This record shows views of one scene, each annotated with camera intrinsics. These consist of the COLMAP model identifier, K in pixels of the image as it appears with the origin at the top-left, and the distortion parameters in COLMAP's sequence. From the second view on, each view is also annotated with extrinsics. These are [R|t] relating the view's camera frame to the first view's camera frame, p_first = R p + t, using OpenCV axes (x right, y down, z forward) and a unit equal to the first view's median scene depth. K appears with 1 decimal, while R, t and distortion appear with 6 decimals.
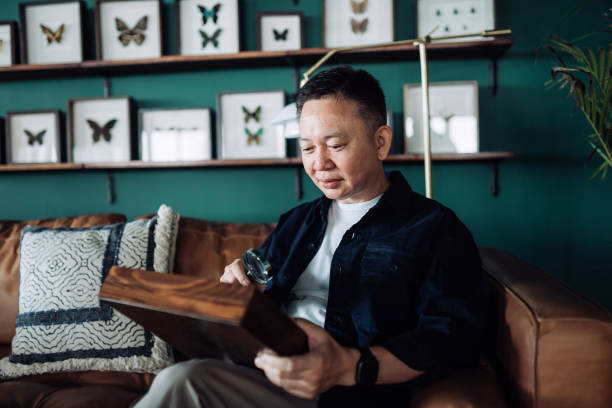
lens RADIAL K [[594.4, 0, 302.5], [0, 594.4, 207.2], [0, 0, 1]] dist [-0.002969, 0.000000]
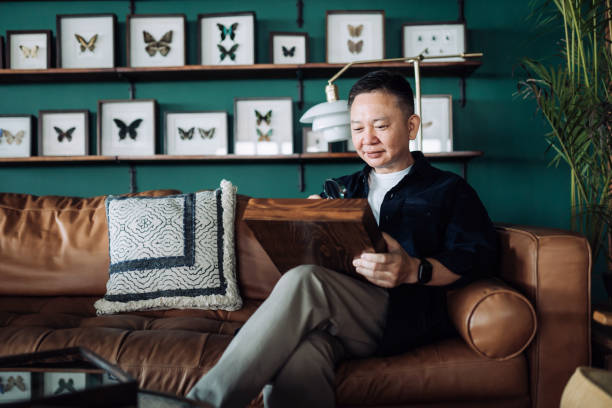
lens RADIAL K [[594.4, 0, 307.3], [0, 594.4, 201.8], [0, 0, 1]] dist [-0.002969, 0.000000]
pose [[0.992714, 0.009623, 0.120113, -0.186345], [-0.003234, 0.998575, -0.053271, 0.095380], [-0.120454, 0.052495, 0.991330, -0.215103]]
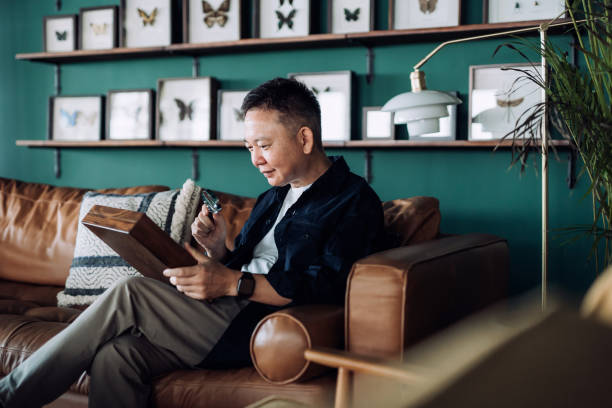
lens RADIAL K [[875.5, 0, 308.9], [0, 875.5, 203.0], [0, 0, 1]] dist [0.044834, 0.000000]
pose [[0.947279, 0.046861, -0.316964, 0.493416], [-0.047053, 0.998867, 0.007055, 0.017750], [0.316936, 0.008231, 0.948411, -0.525314]]
